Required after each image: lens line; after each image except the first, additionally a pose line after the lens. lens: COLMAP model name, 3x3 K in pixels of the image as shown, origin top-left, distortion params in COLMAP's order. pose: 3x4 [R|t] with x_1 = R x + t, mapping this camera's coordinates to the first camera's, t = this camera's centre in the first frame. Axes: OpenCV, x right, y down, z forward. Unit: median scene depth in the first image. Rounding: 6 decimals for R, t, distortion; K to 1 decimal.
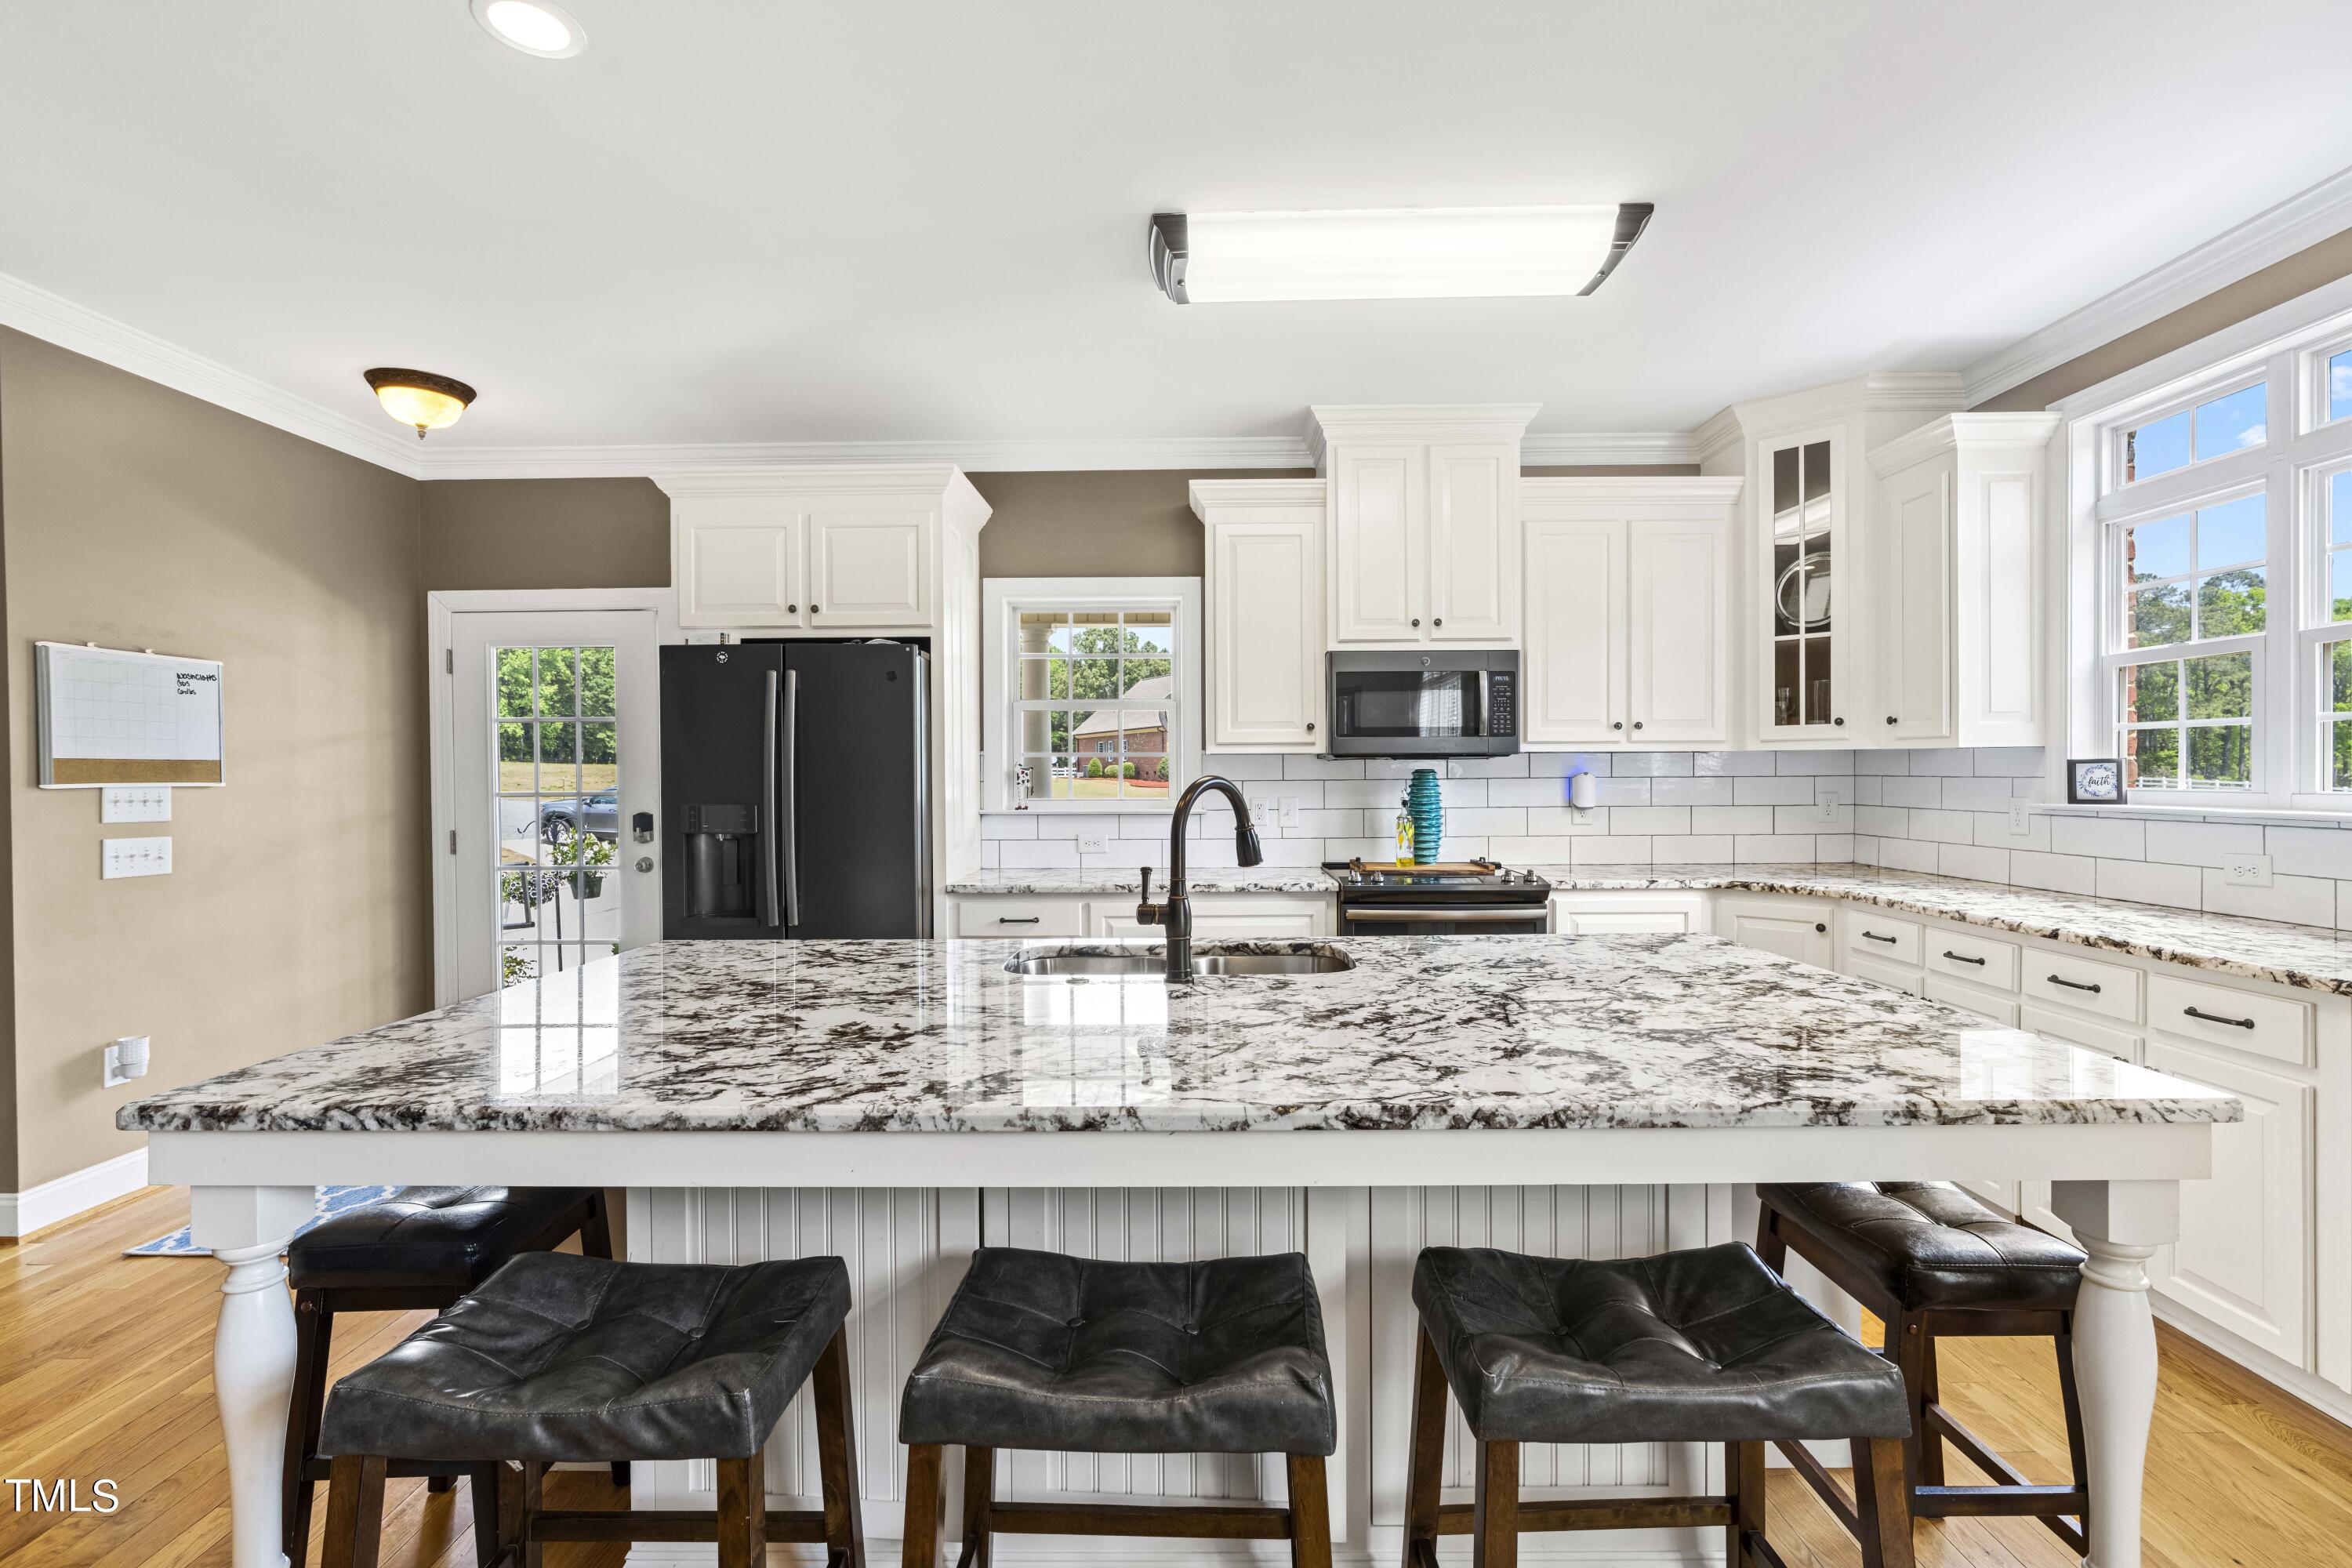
lens RADIAL K [[1048.7, 0, 1182.8], [0, 1048.7, 778.1], [0, 0, 1]] dist [-0.008227, 0.000444]
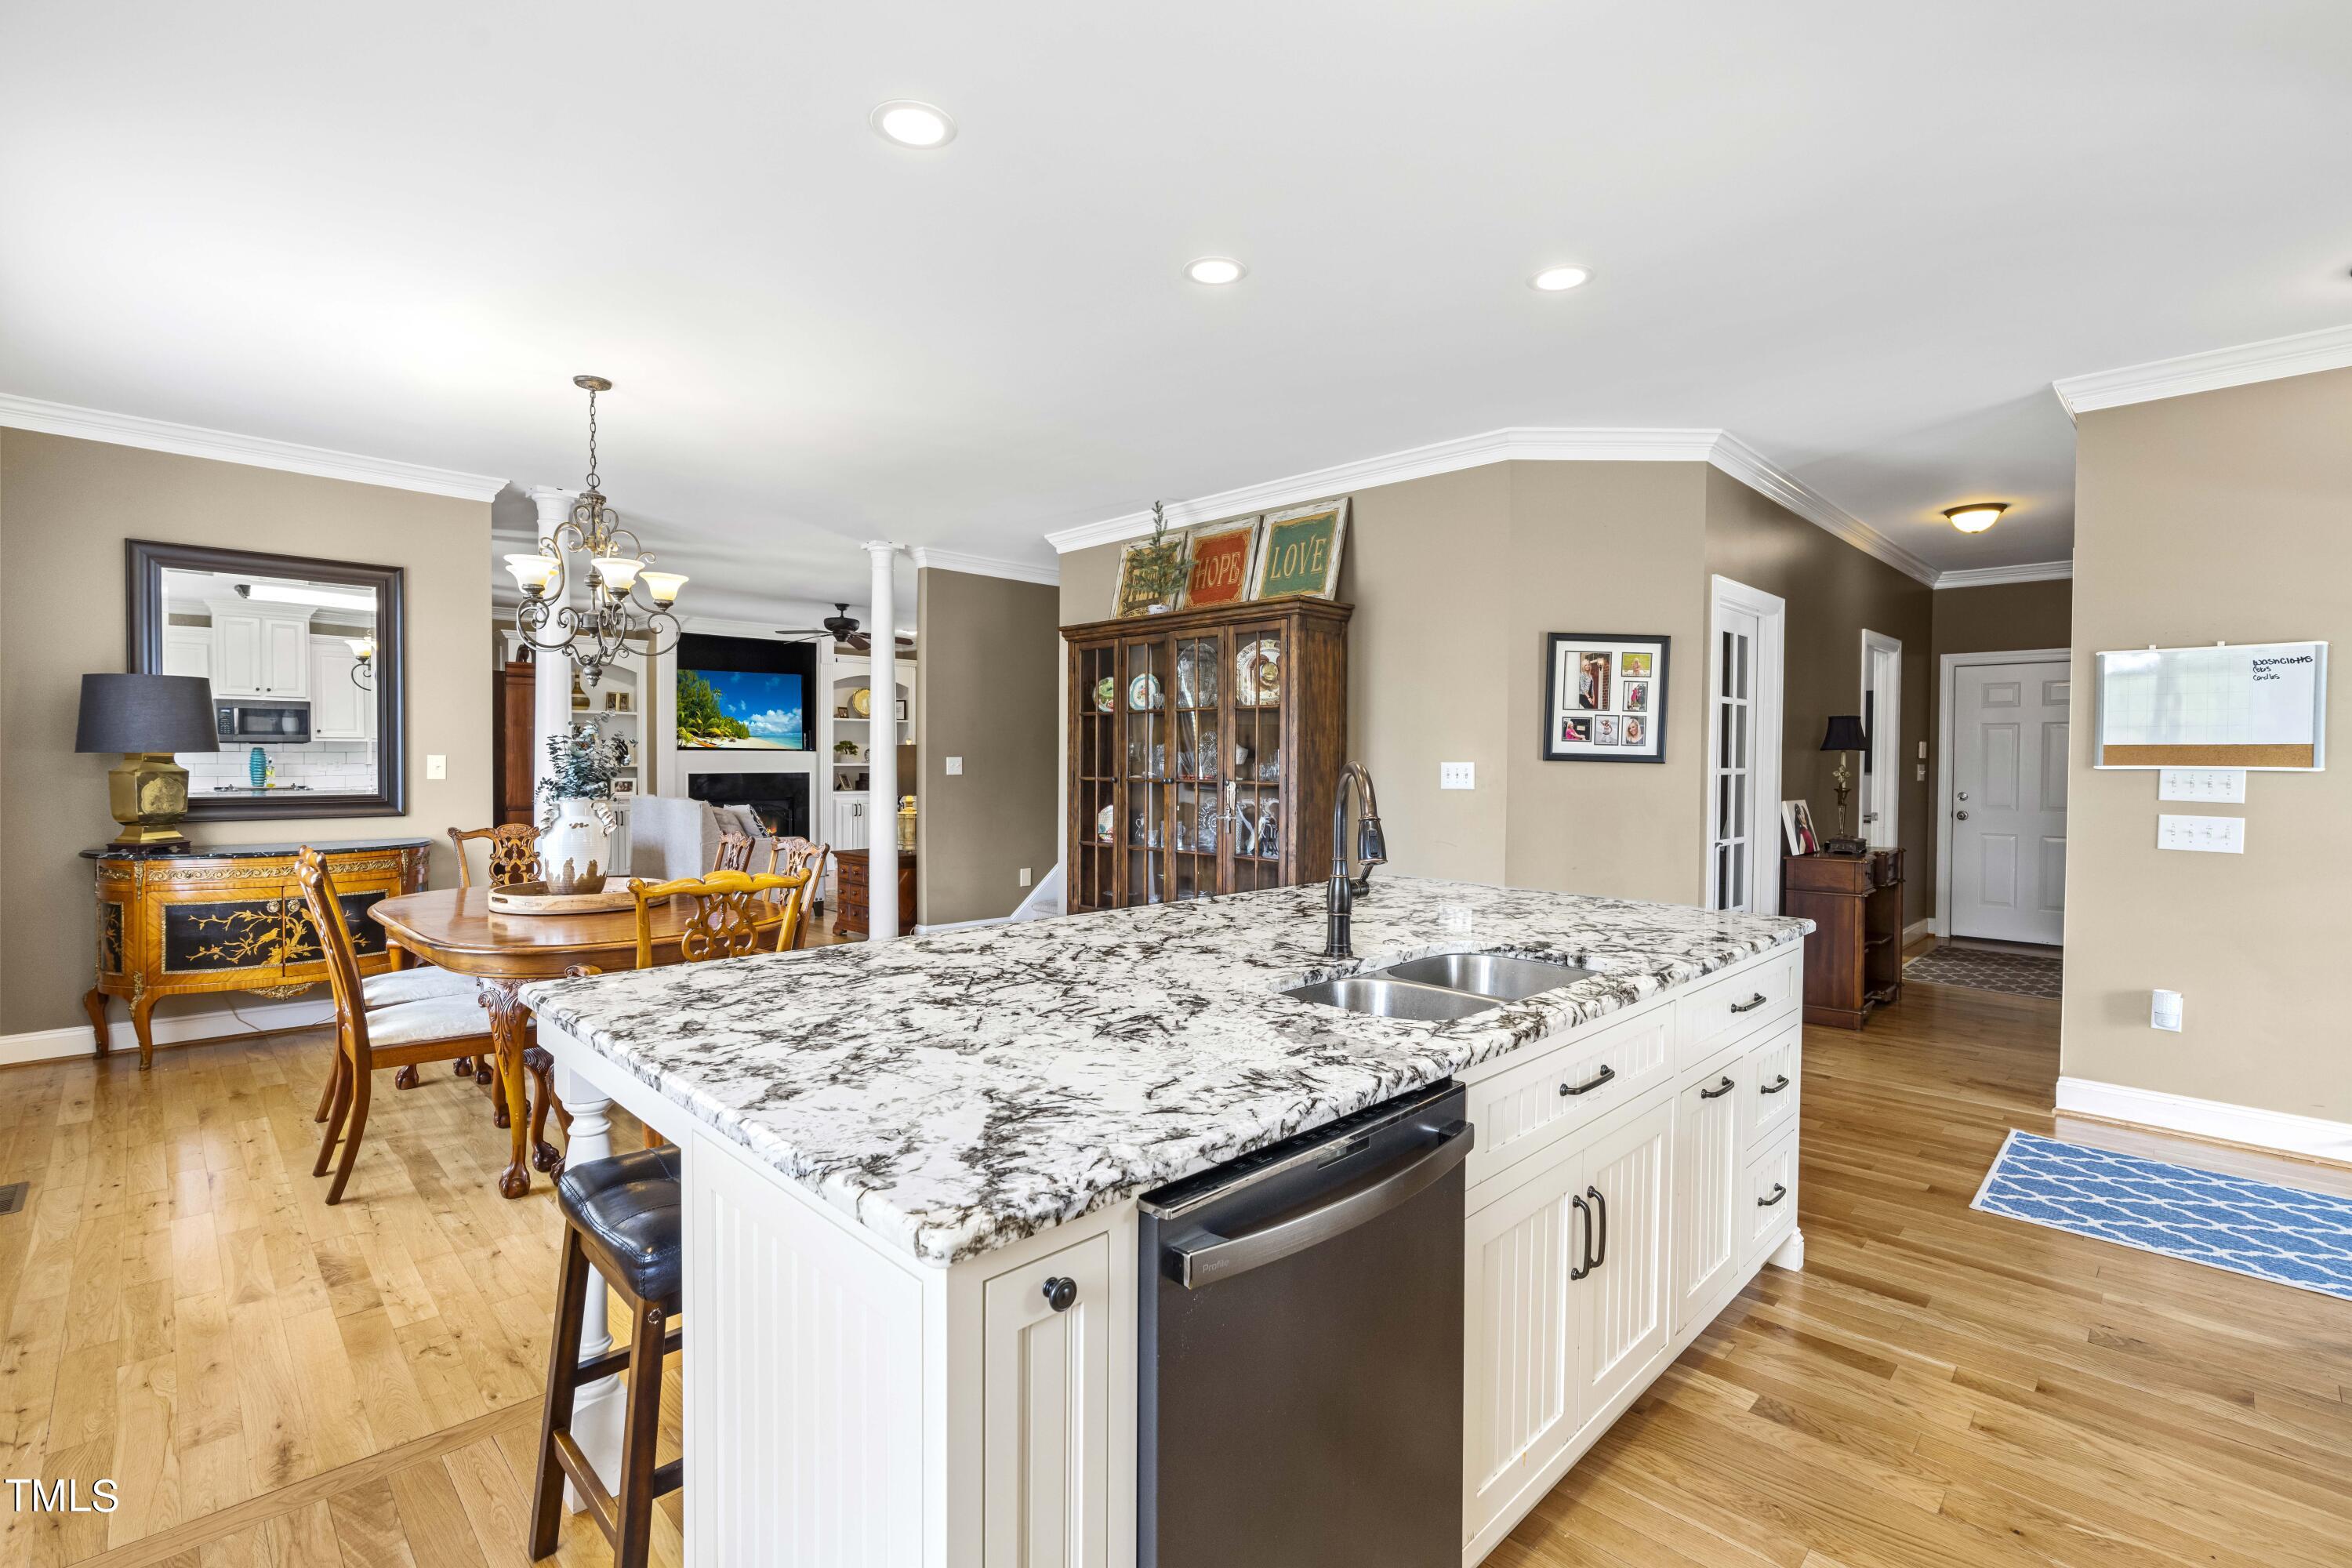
lens RADIAL K [[1048.7, 0, 1182.8], [0, 1048.7, 778.1], [0, 0, 1]] dist [-0.008227, 0.000444]
pose [[-0.696353, 0.018850, -0.717452, 0.448270], [-0.004462, 0.999522, 0.030592, -0.009762], [0.717686, 0.024504, -0.695936, 0.843532]]
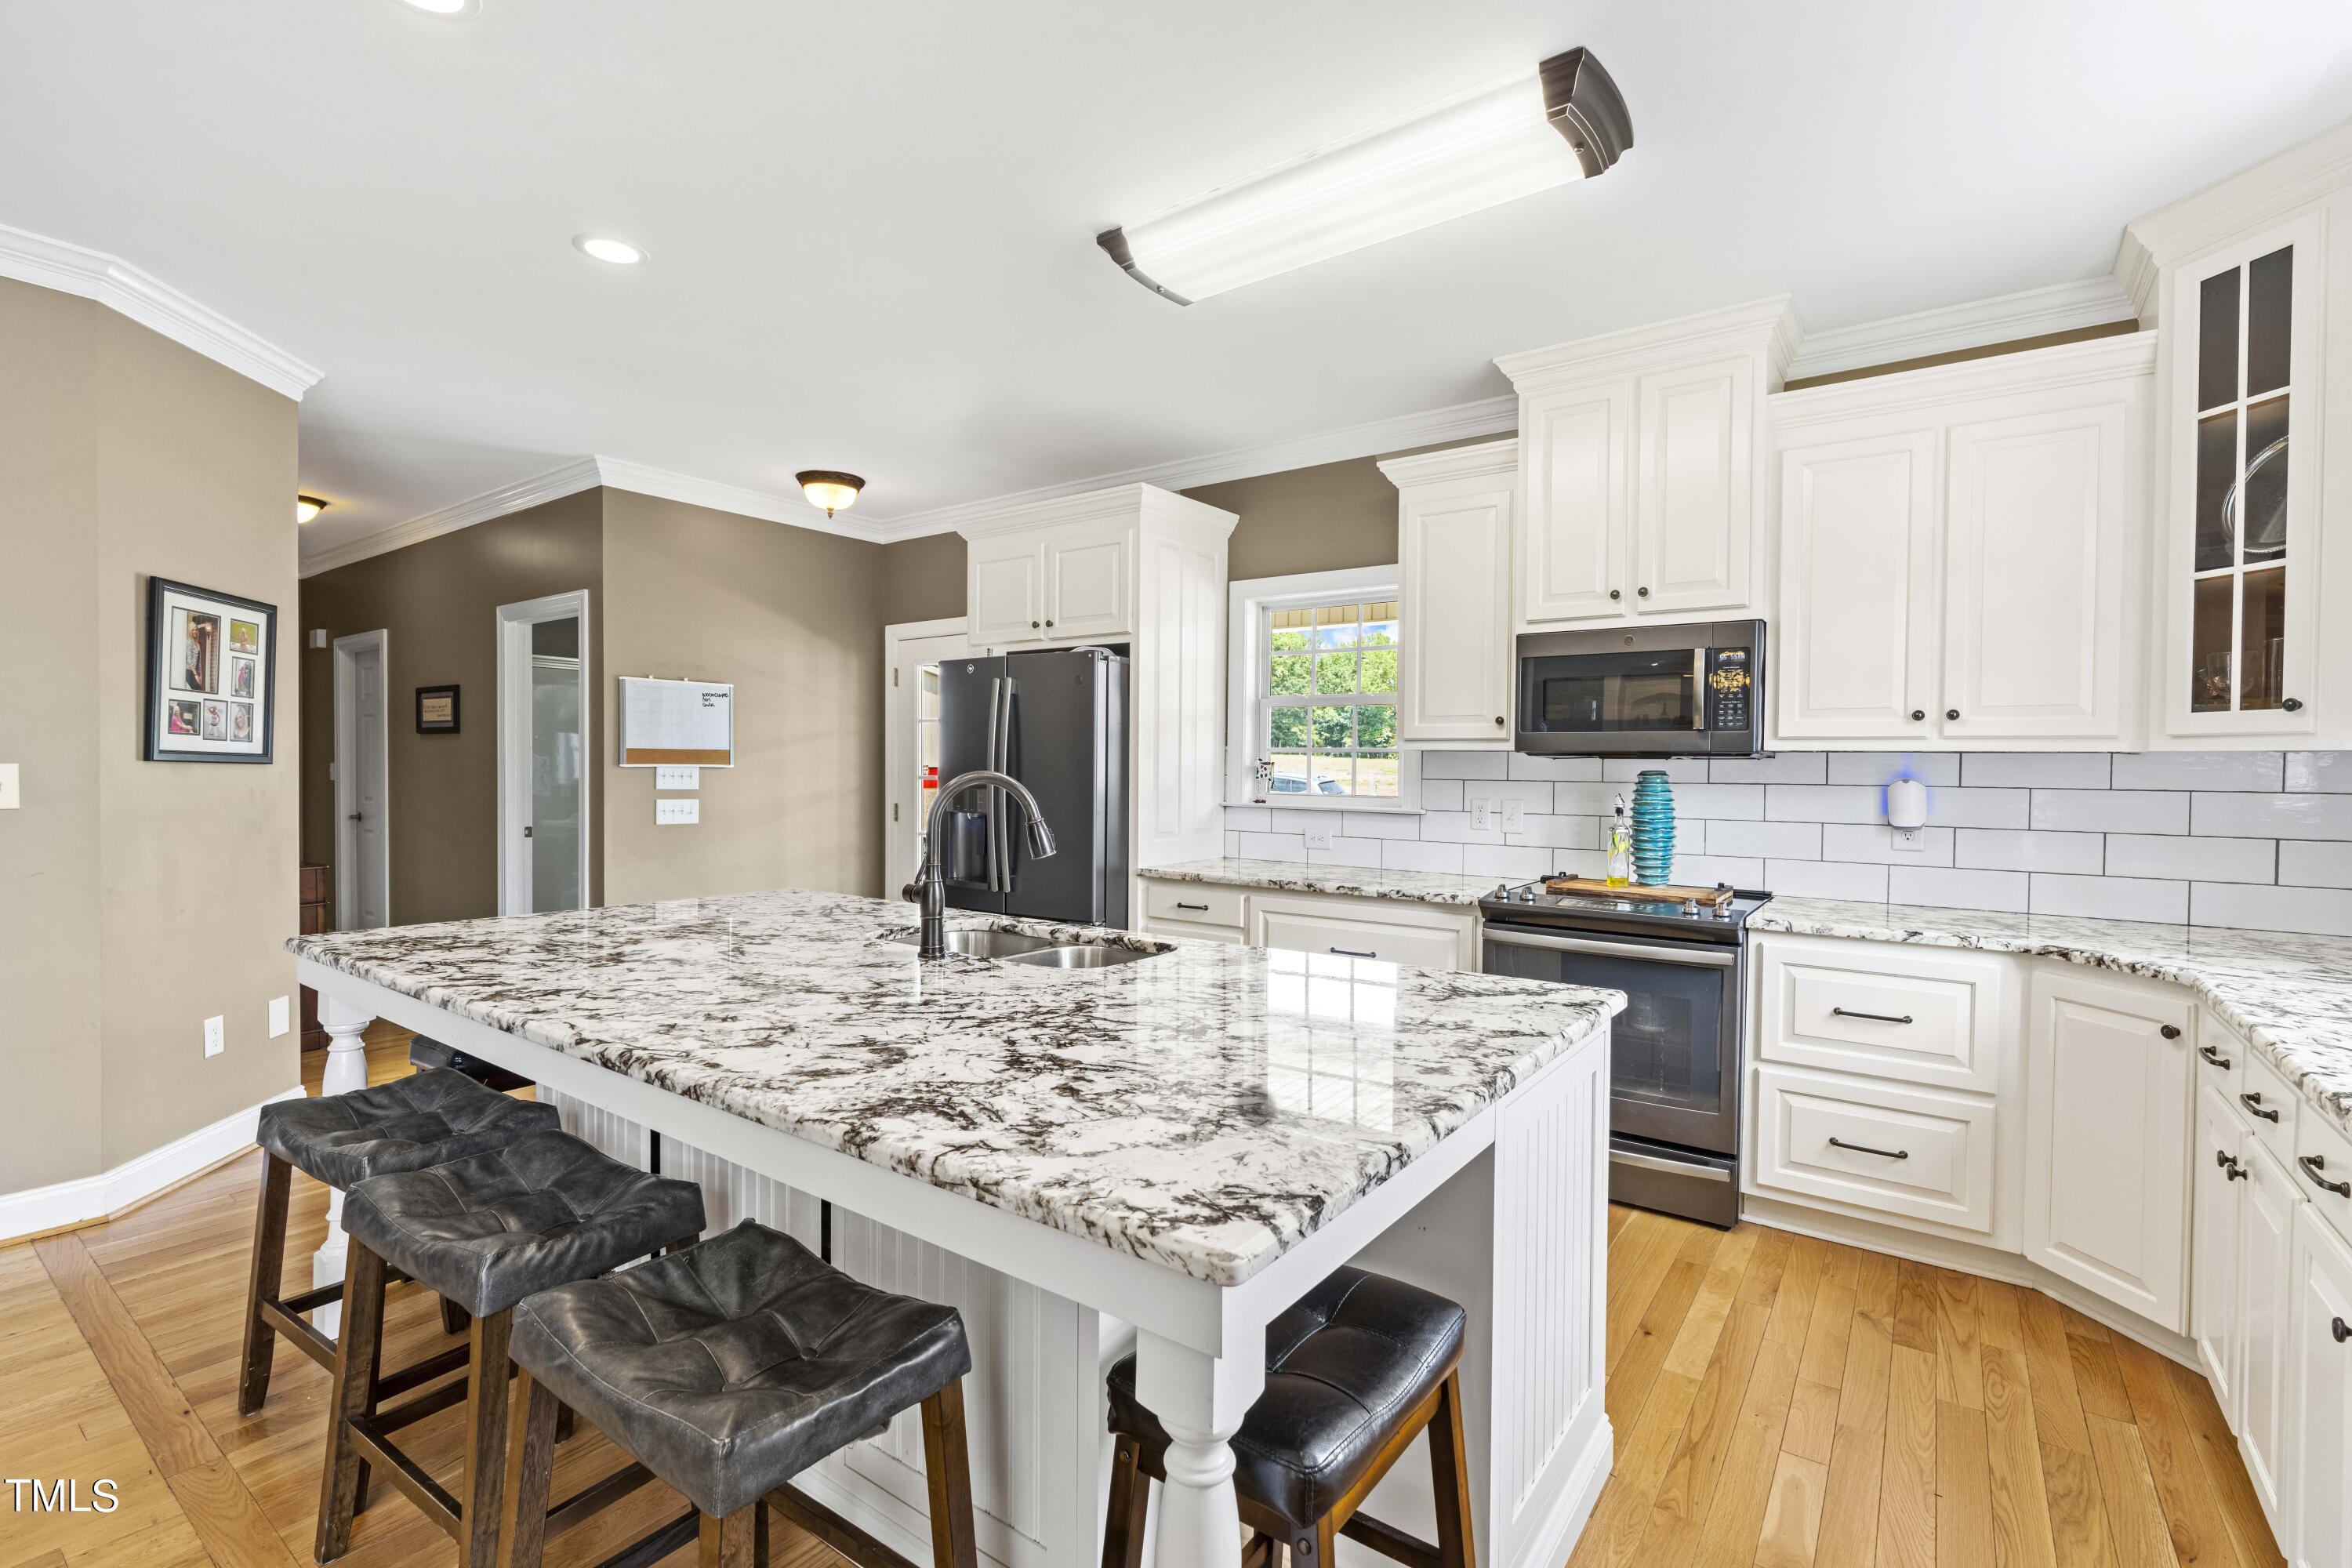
lens RADIAL K [[1048.4, 0, 1180.8], [0, 1048.4, 783.8], [0, 0, 1]] dist [-0.007599, 0.000023]
pose [[0.818494, 0.025410, -0.573953, 0.436249], [-0.018293, 0.999668, 0.018169, -0.007128], [0.574224, -0.004372, 0.818686, 0.126887]]
